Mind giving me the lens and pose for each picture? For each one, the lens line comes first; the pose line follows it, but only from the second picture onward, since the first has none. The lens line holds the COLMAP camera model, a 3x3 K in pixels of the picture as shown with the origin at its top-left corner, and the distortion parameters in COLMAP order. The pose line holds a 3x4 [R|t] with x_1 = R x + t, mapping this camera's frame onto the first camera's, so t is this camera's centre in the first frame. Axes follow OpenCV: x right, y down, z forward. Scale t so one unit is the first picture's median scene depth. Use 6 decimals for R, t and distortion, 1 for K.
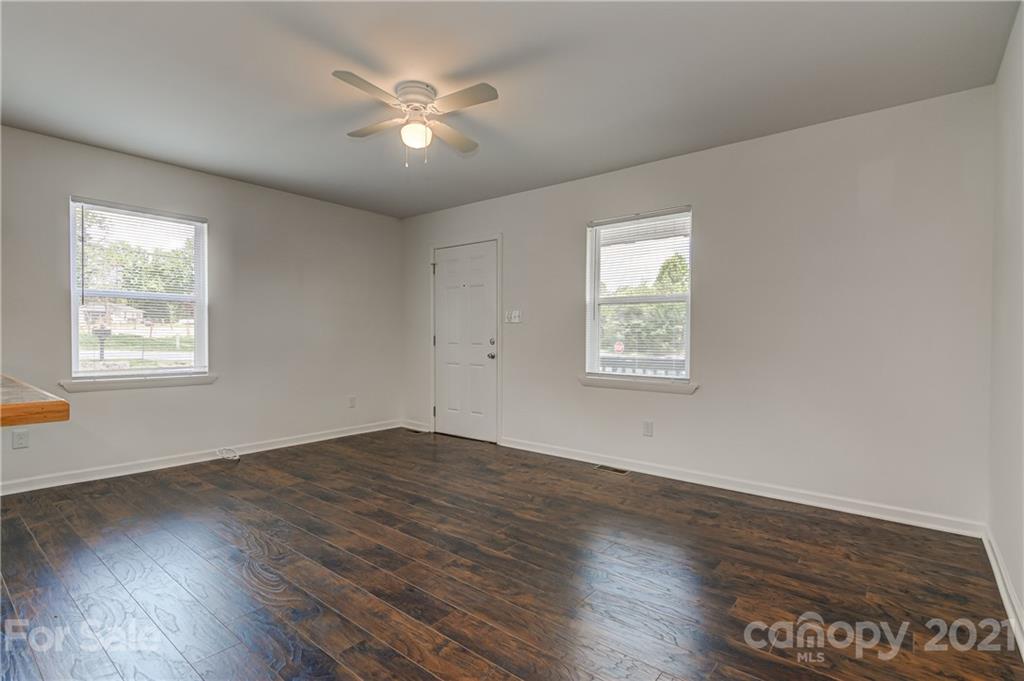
lens RADIAL K [[492.1, 0, 509.4], [0, 492.1, 342.5], [0, 0, 1]] dist [0.012037, -0.010159]
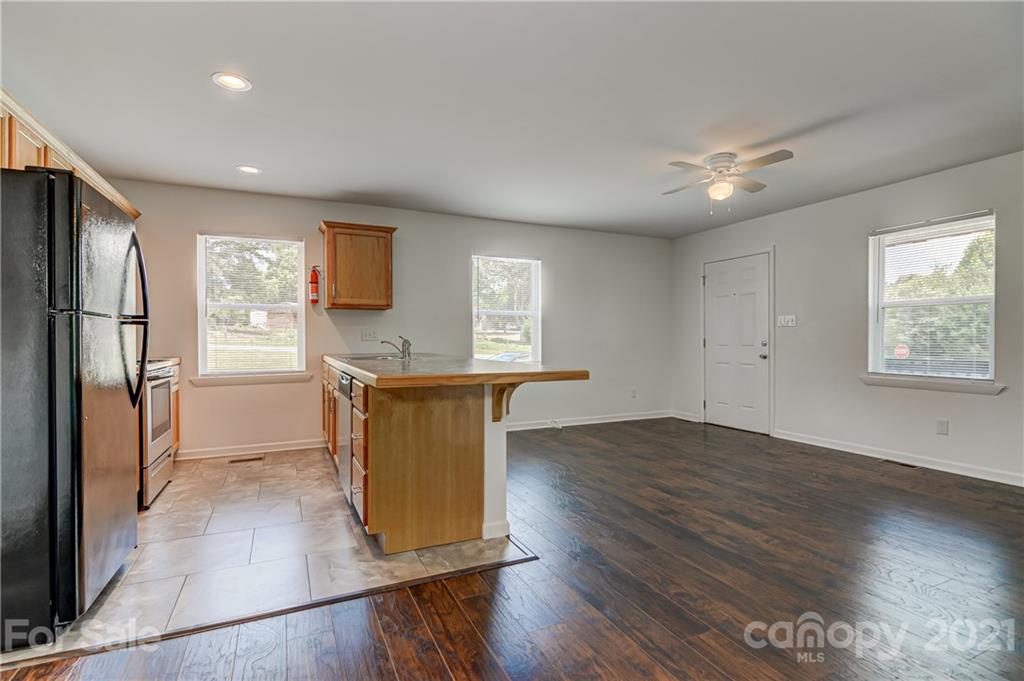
lens RADIAL K [[492.1, 0, 509.9], [0, 492.1, 342.1], [0, 0, 1]] dist [0.012037, -0.010159]
pose [[0.900255, -0.003198, -0.435351, -0.092579], [0.000171, 0.999976, -0.006992, 0.003795], [0.435363, 0.006220, 0.900234, -0.358993]]
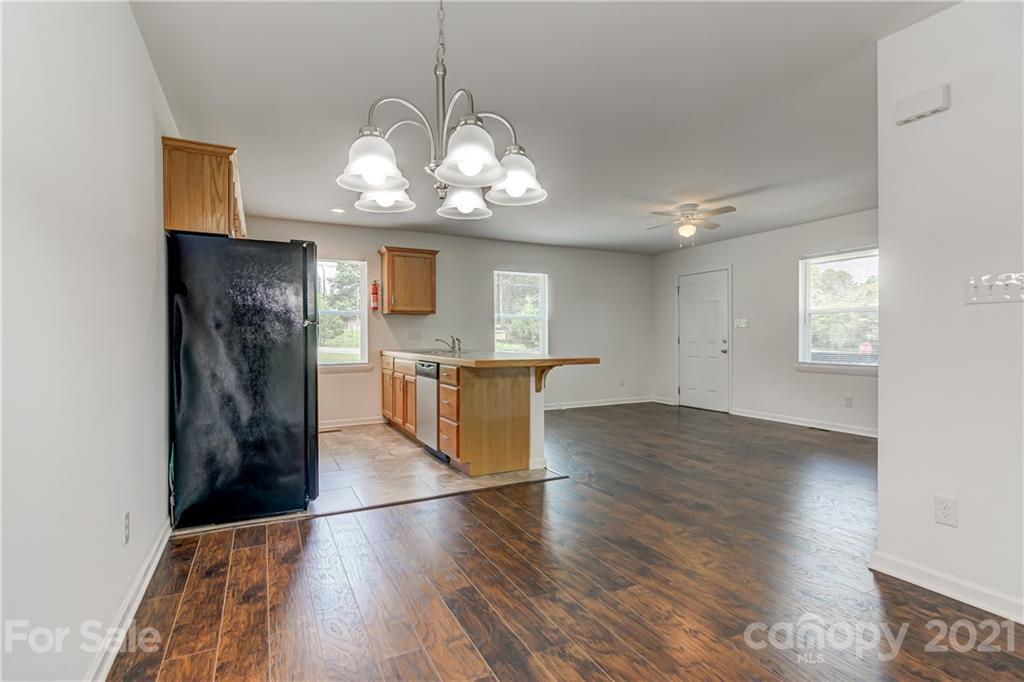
lens RADIAL K [[492.1, 0, 509.8], [0, 492.1, 341.3], [0, 0, 1]] dist [0.012037, -0.010159]
pose [[0.915191, -0.004636, -0.402994, -0.039611], [0.002361, 0.999978, -0.006141, 0.009132], [0.403014, 0.004669, 0.915182, -0.757862]]
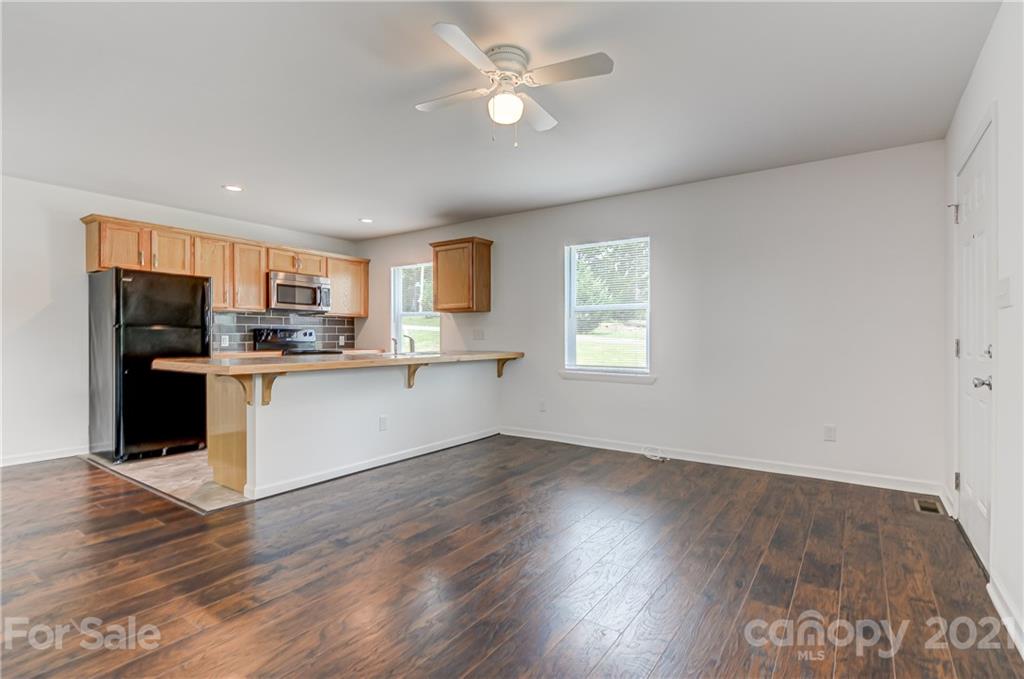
lens RADIAL K [[492.1, 0, 514.3], [0, 492.1, 342.5], [0, 0, 1]] dist [0.012037, -0.010159]
pose [[0.076469, 0.004763, -0.997061, 0.529195], [-0.014085, 0.999894, 0.003697, -0.008343], [0.996972, 0.013761, 0.076528, 0.736413]]
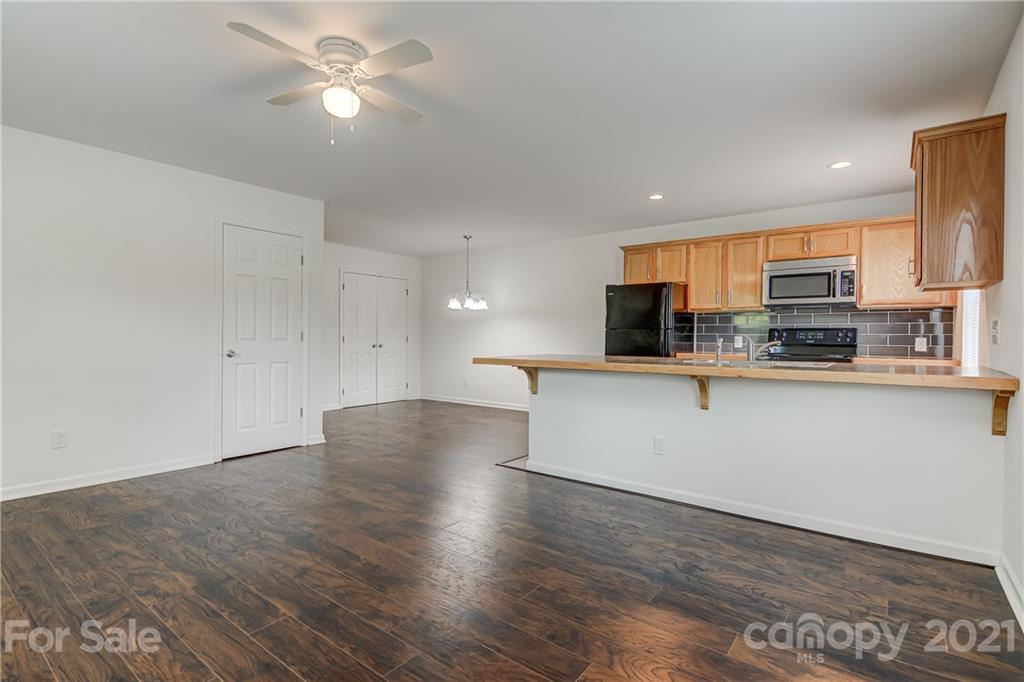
lens RADIAL K [[492.1, 0, 510.4], [0, 492.1, 349.4], [0, 0, 1]] dist [0.012037, -0.010159]
pose [[-0.999621, -0.011432, -0.025050, -0.357626], [-0.012401, 0.999167, 0.038884, -0.022292], [0.024585, 0.039180, -0.998930, 1.437883]]
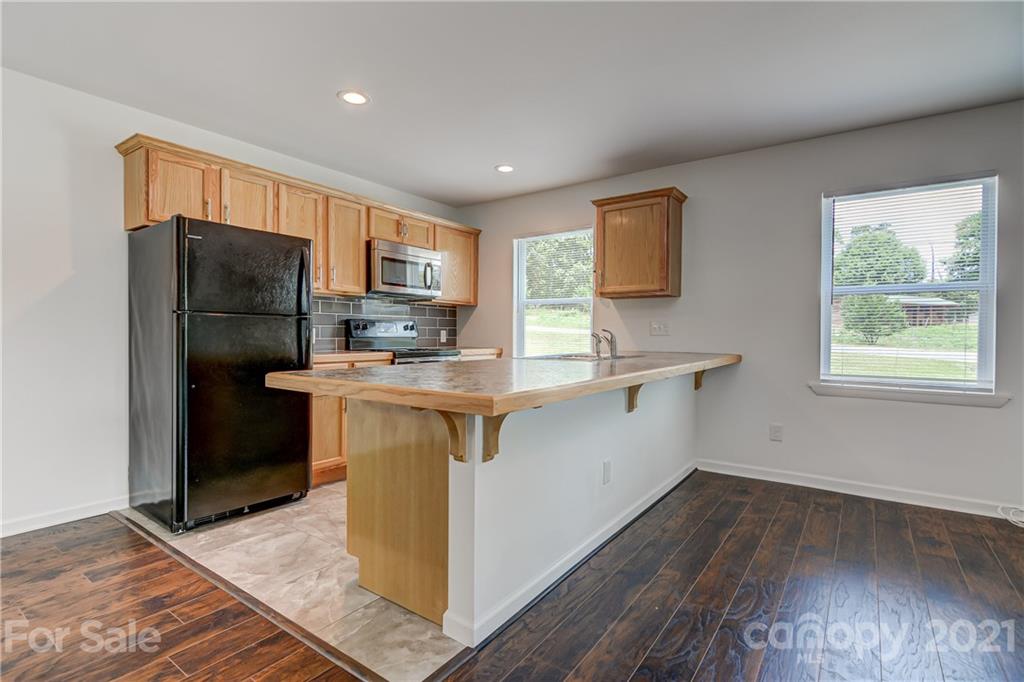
lens RADIAL K [[492.1, 0, 513.8], [0, 492.1, 341.9], [0, 0, 1]] dist [0.012037, -0.010159]
pose [[0.065132, 0.012784, -0.997795, 0.044273], [-0.018328, 0.999765, 0.011613, -0.003680], [0.997708, 0.017531, 0.065351, 0.330154]]
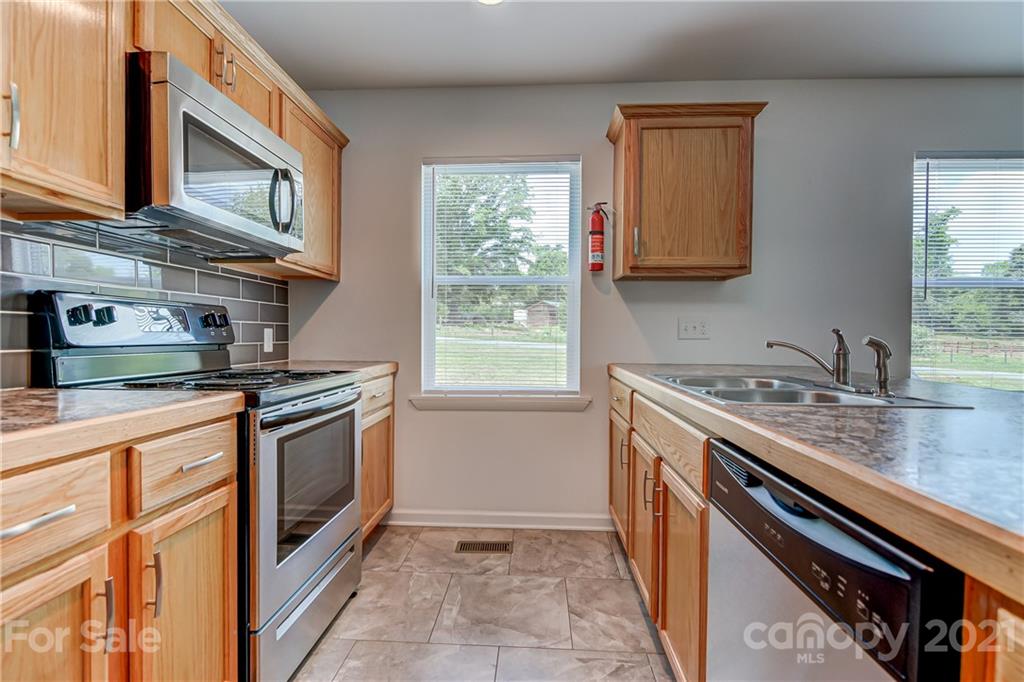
lens RADIAL K [[492.1, 0, 513.0], [0, 492.1, 340.0], [0, 0, 1]] dist [0.012037, -0.010159]
pose [[0.592059, 0.008081, -0.805854, -0.634410], [-0.015552, 0.999878, -0.001400, -0.004042], [0.805744, 0.013362, 0.592113, 0.079388]]
